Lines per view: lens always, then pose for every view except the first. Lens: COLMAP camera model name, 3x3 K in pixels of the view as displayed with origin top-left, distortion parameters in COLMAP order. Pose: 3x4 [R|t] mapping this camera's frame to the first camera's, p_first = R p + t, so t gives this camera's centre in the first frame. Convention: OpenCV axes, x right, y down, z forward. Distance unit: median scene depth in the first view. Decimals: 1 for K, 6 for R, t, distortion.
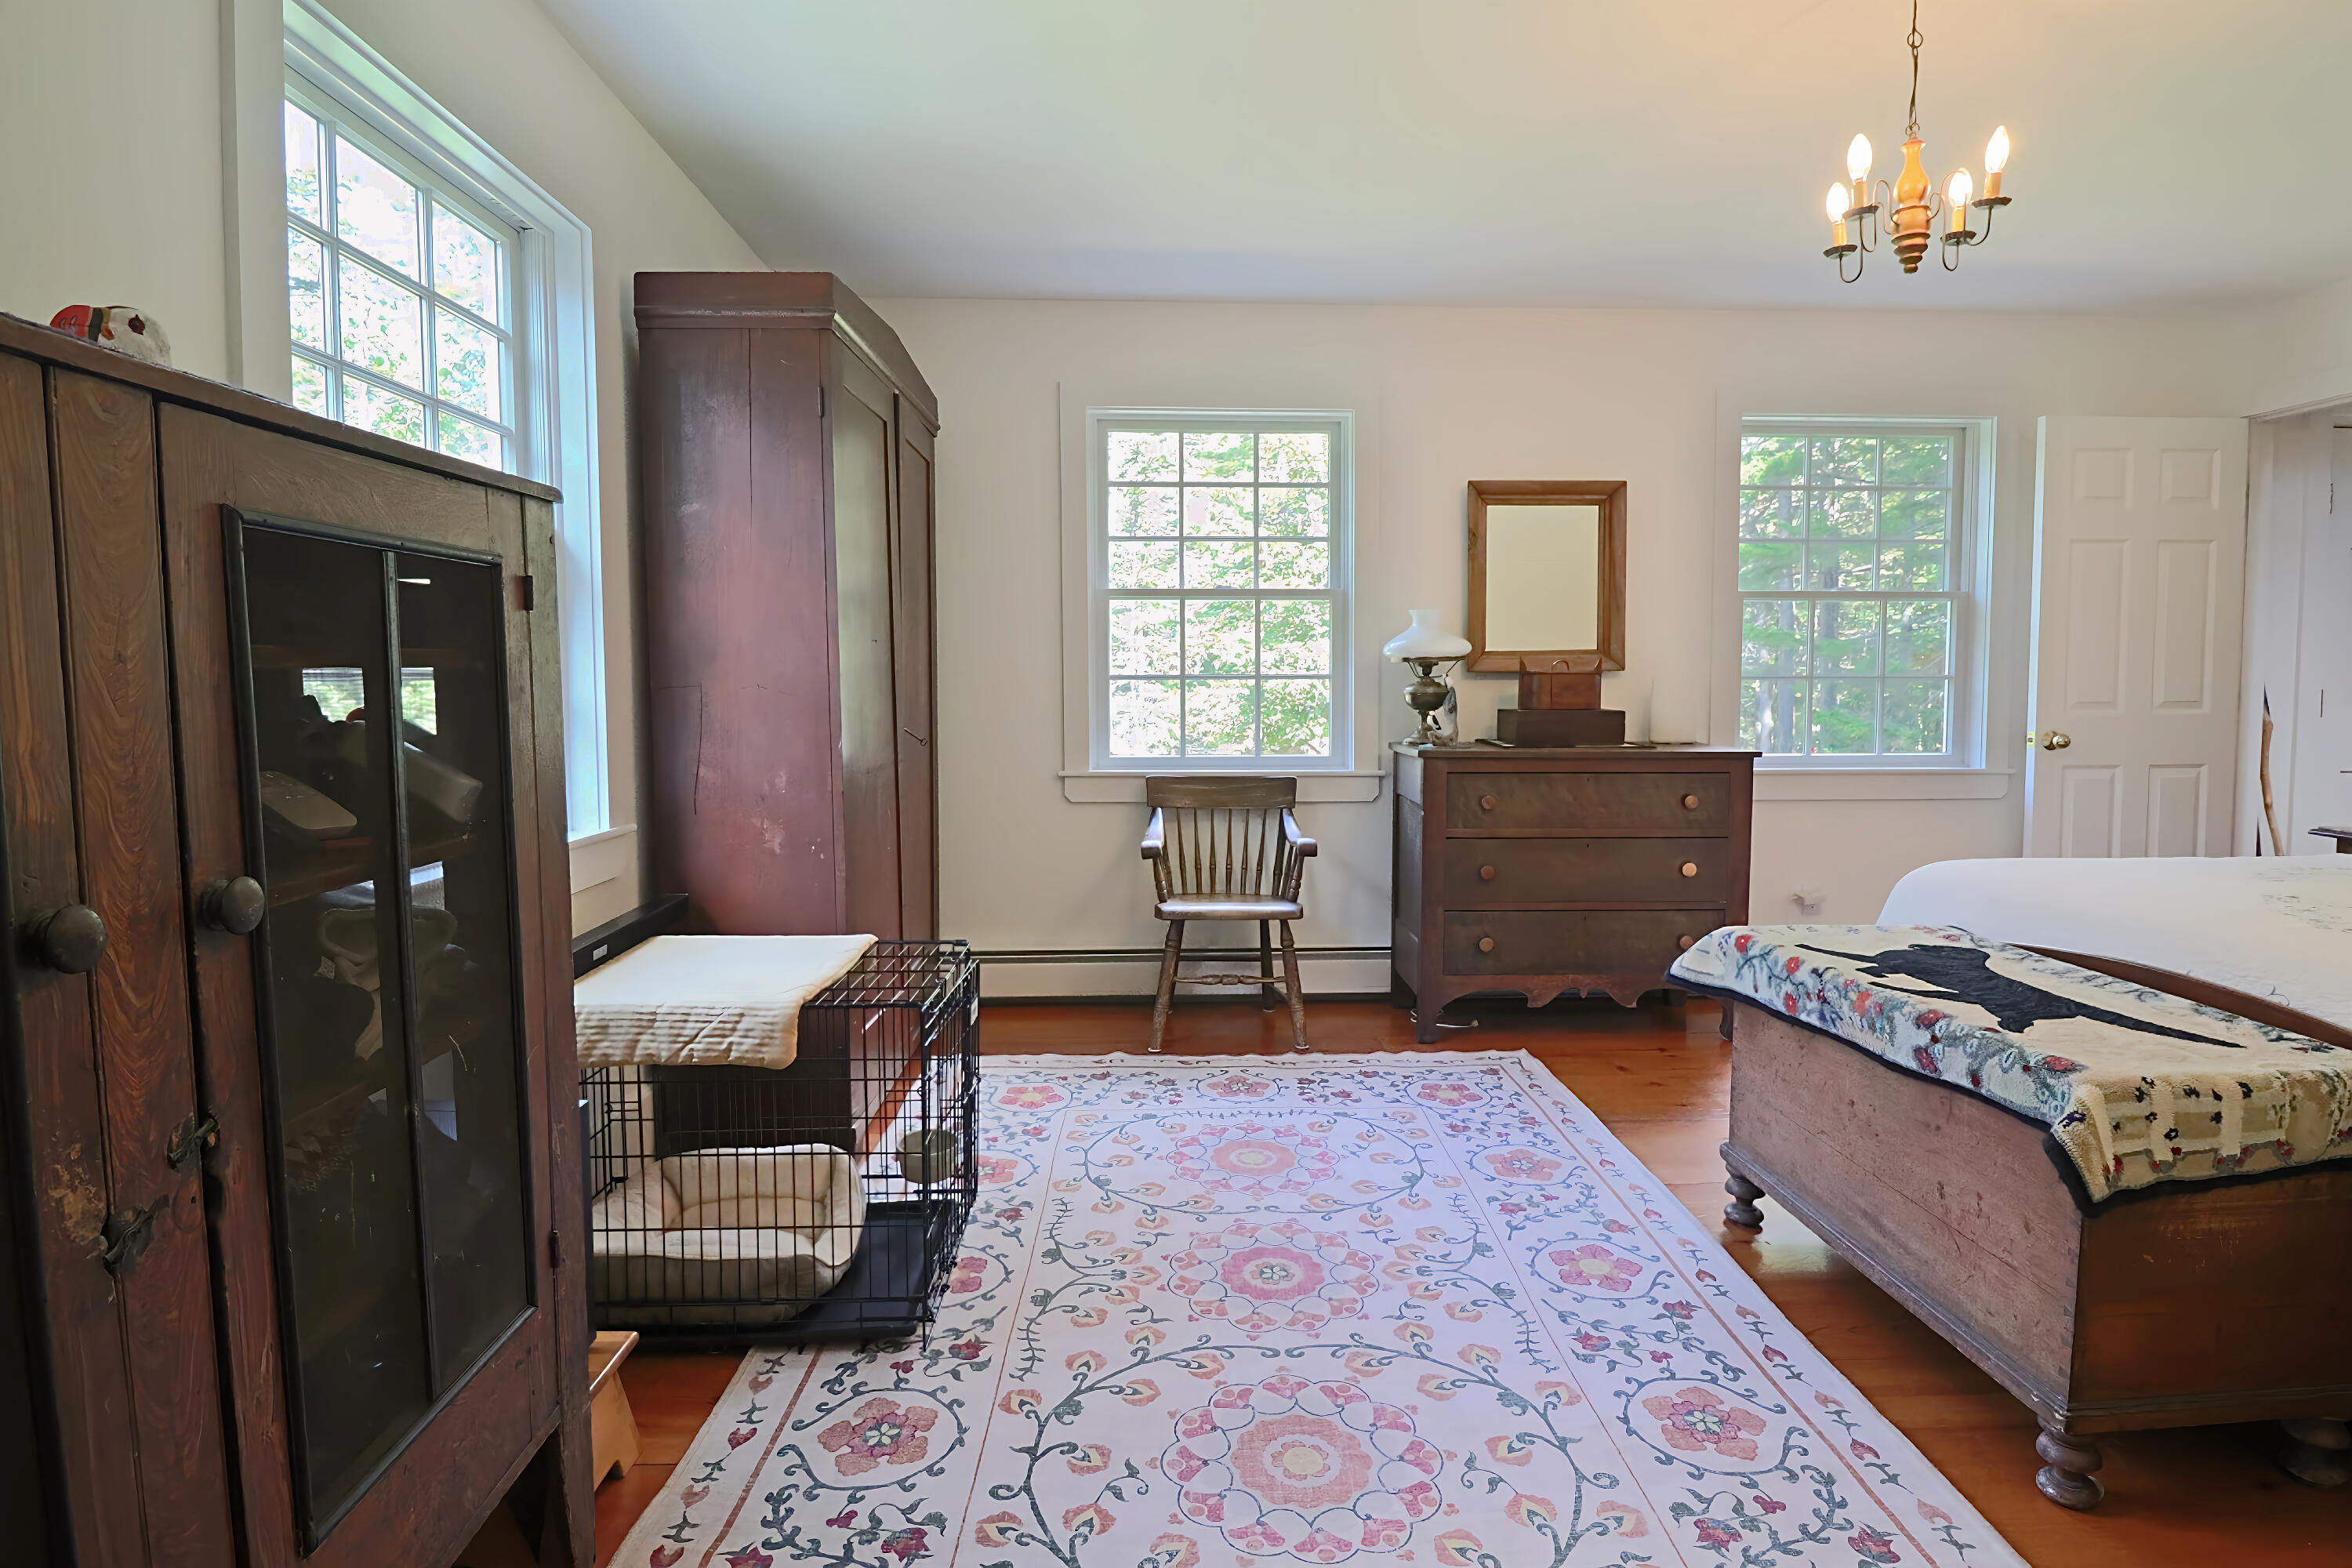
lens RADIAL K [[1104.8, 0, 1170.2], [0, 1104.8, 752.8], [0, 0, 1]] dist [-0.043254, 0.000018]
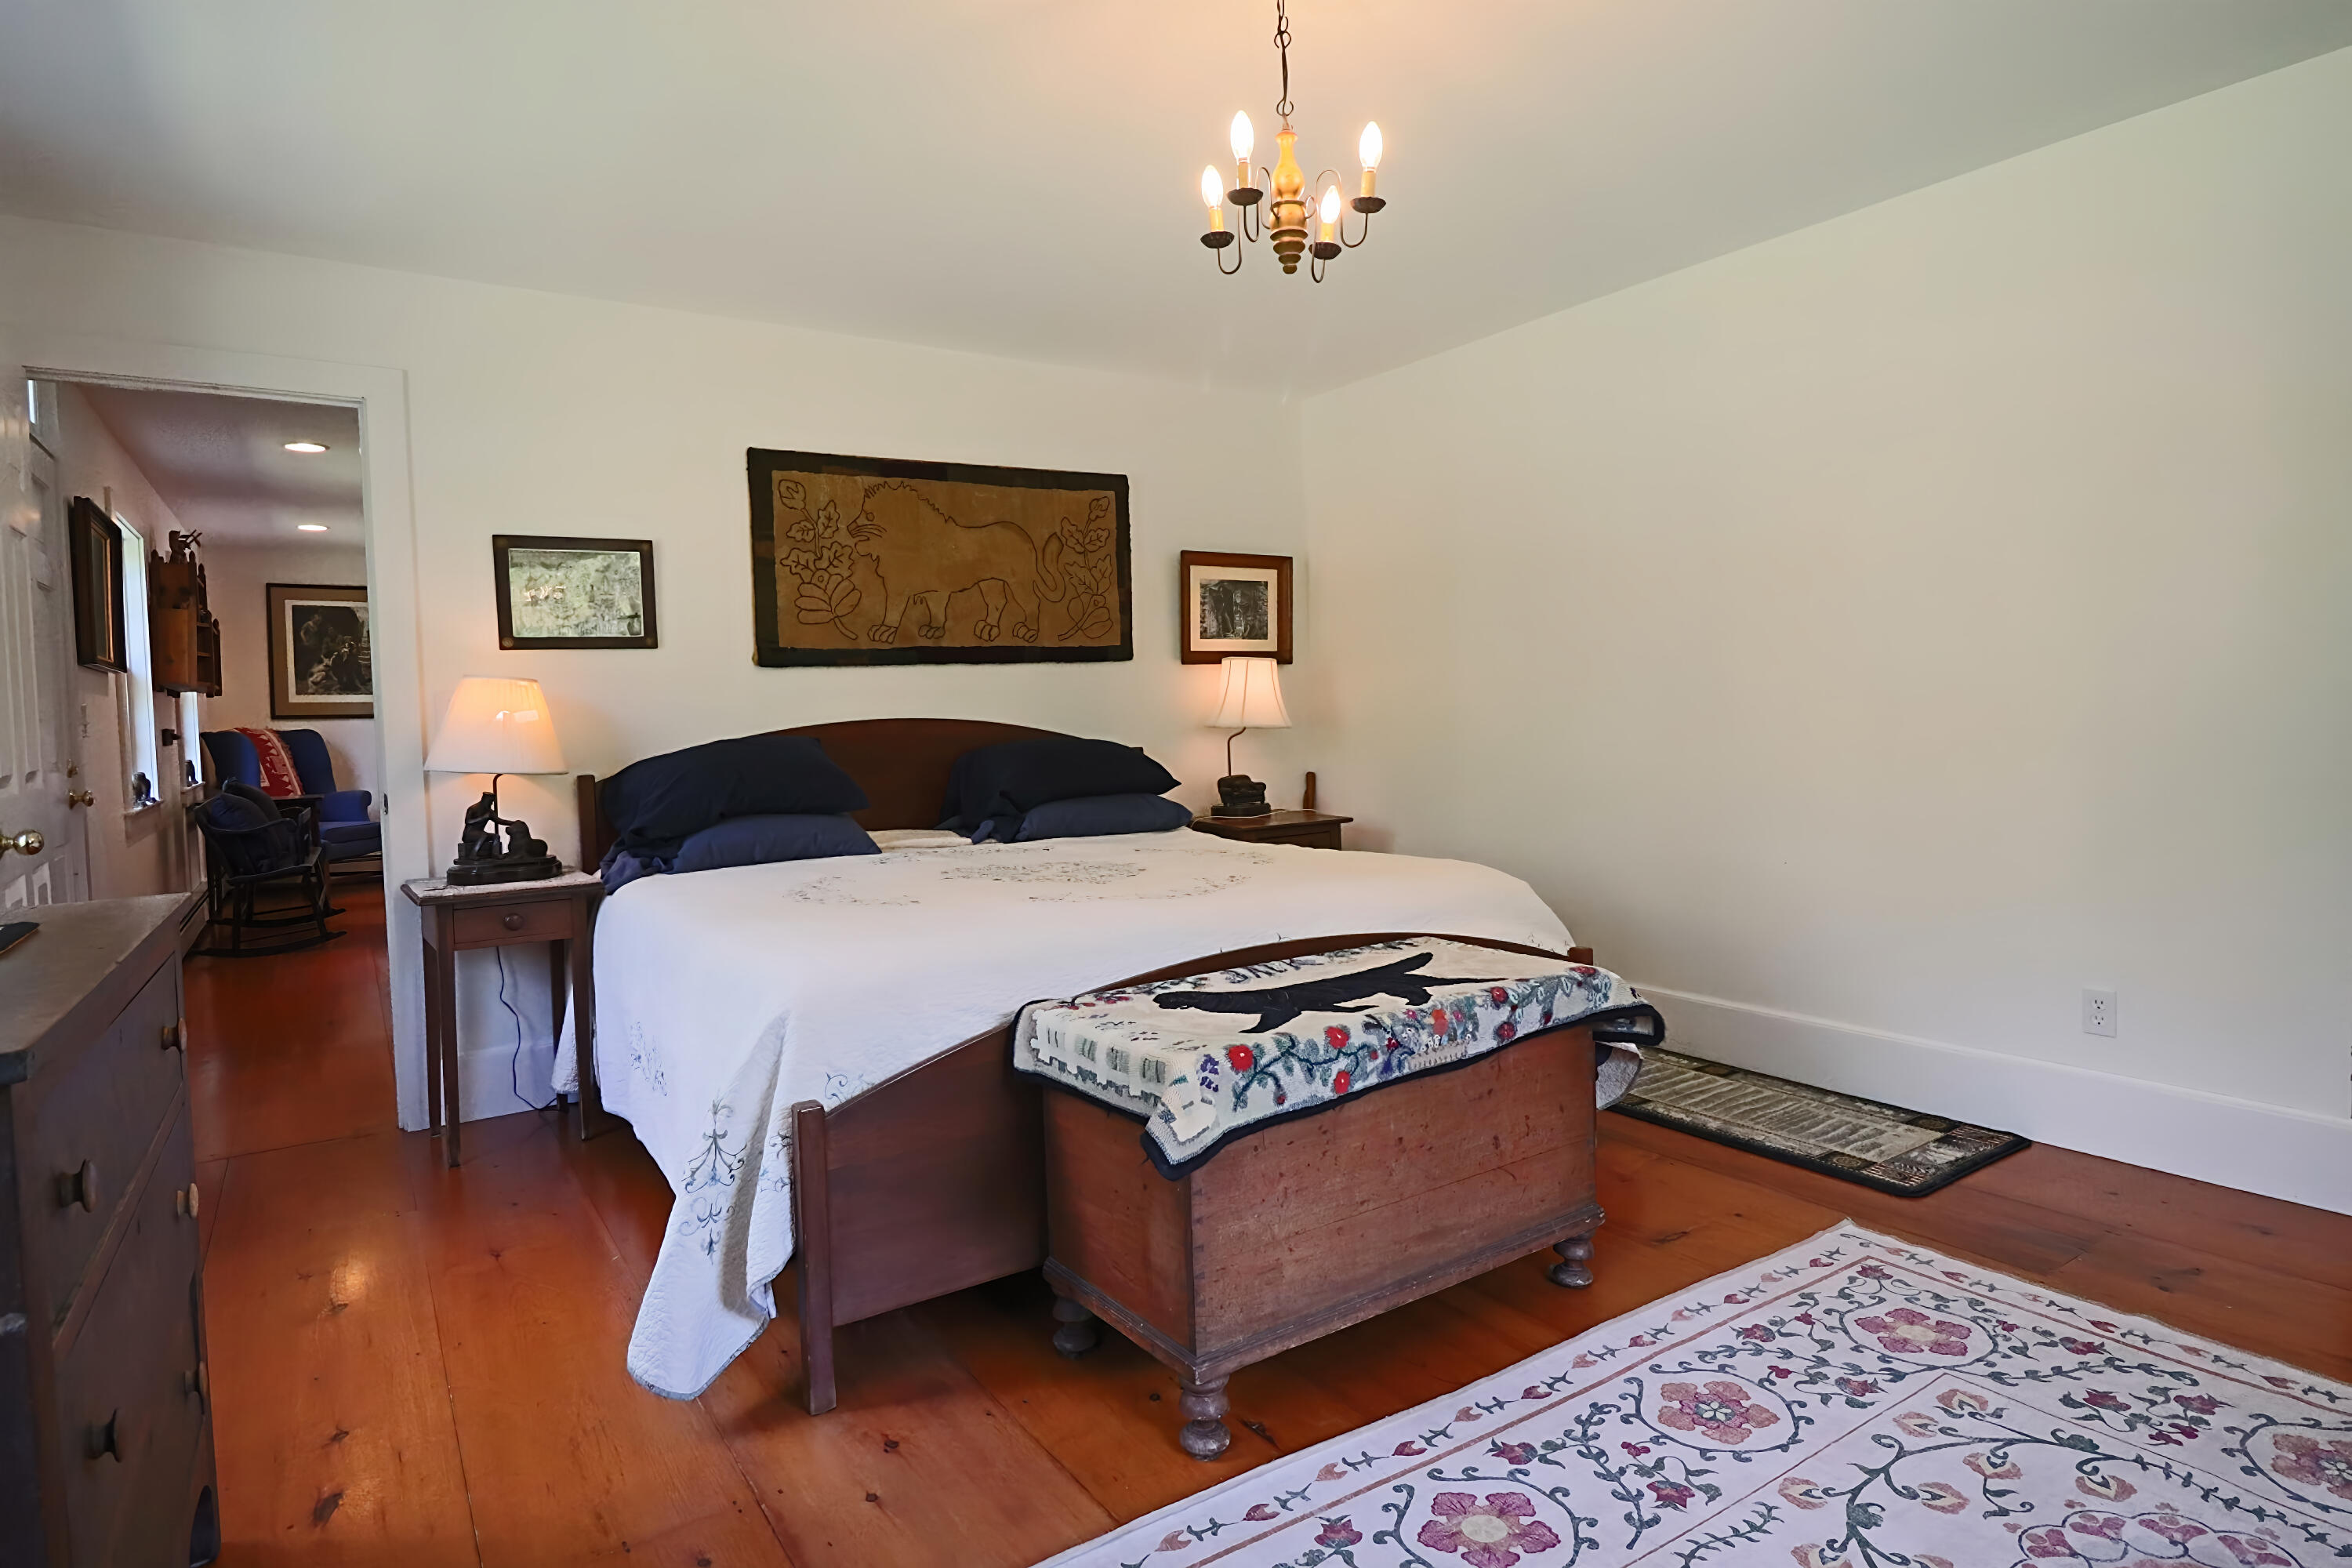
lens RADIAL K [[1271.8, 0, 1171.8], [0, 1271.8, 739.3], [0, 0, 1]] dist [-0.022671, -0.001360]
pose [[-0.522003, -0.011484, 0.852867, -0.118970], [0.083251, 0.994449, 0.064345, -0.064806], [-0.848871, 0.104590, -0.518149, 0.941316]]
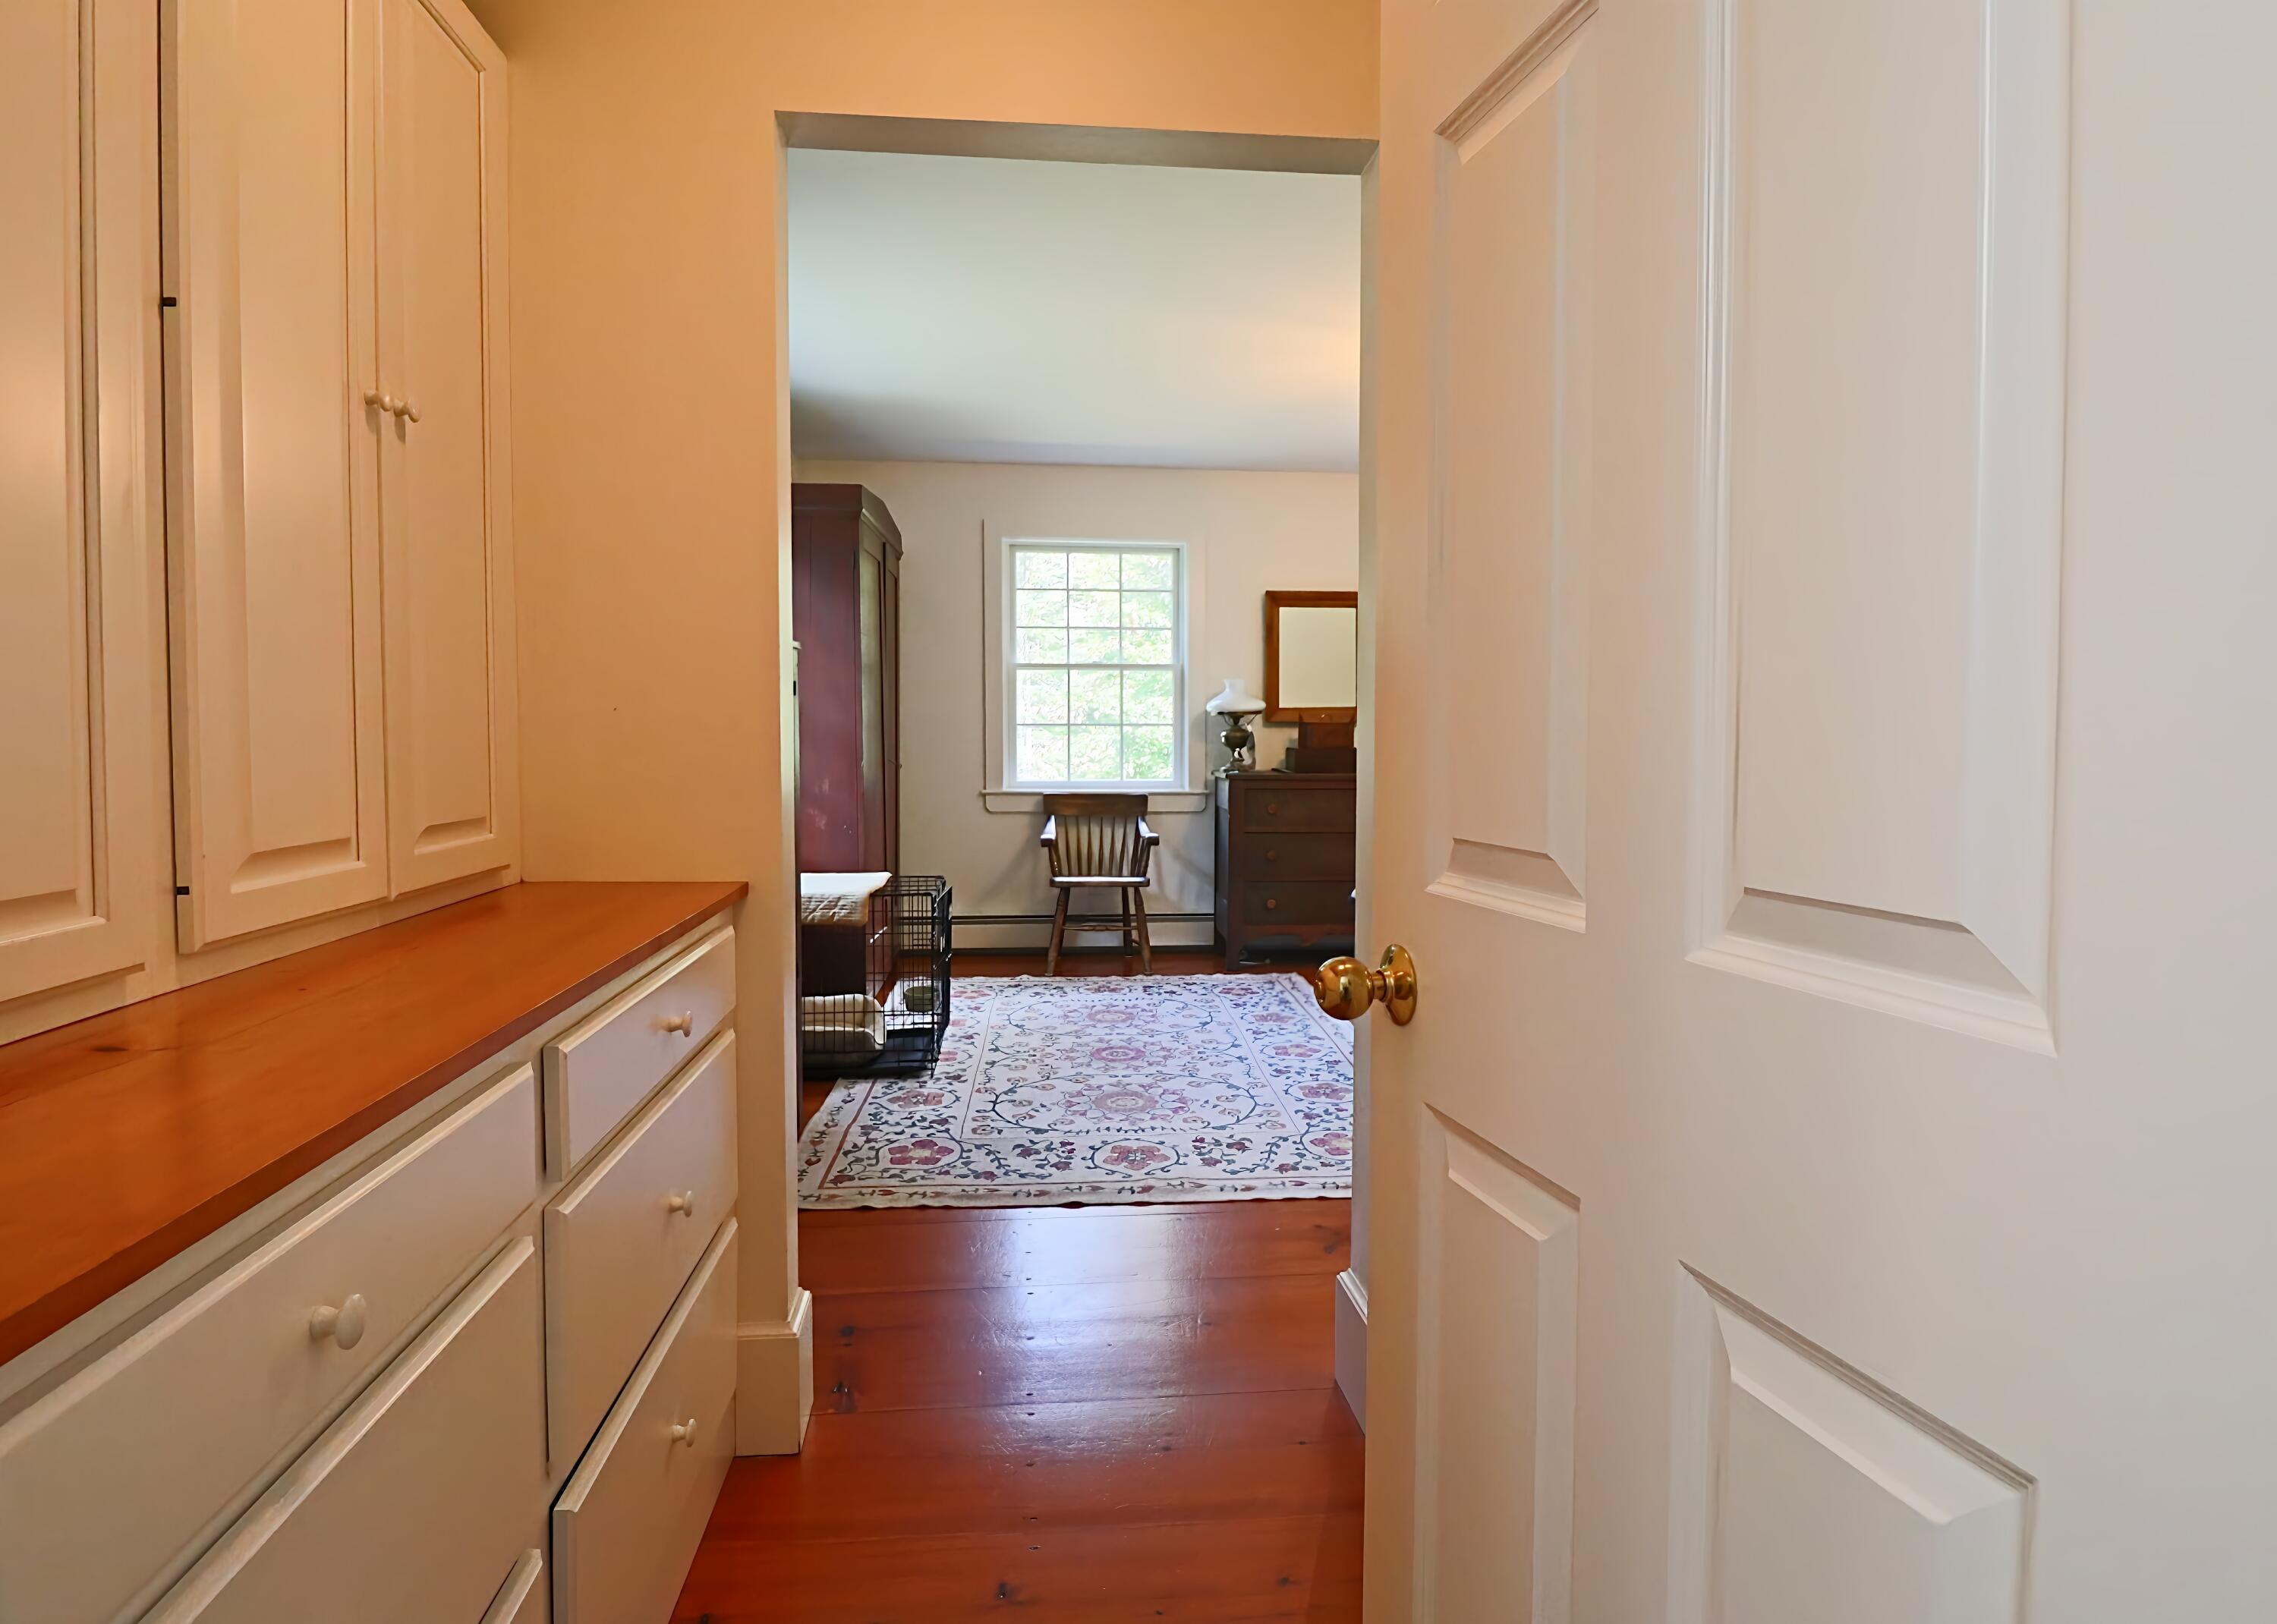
lens RADIAL K [[1129.5, 0, 1137.1], [0, 1129.5, 758.0], [0, 0, 1]] dist [-0.000529, -0.000019]
pose [[0.997490, 0.001415, 0.070800, -0.004435], [0.001346, 0.999241, -0.038938, 0.035712], [-0.070801, 0.038936, 0.996730, -0.530593]]
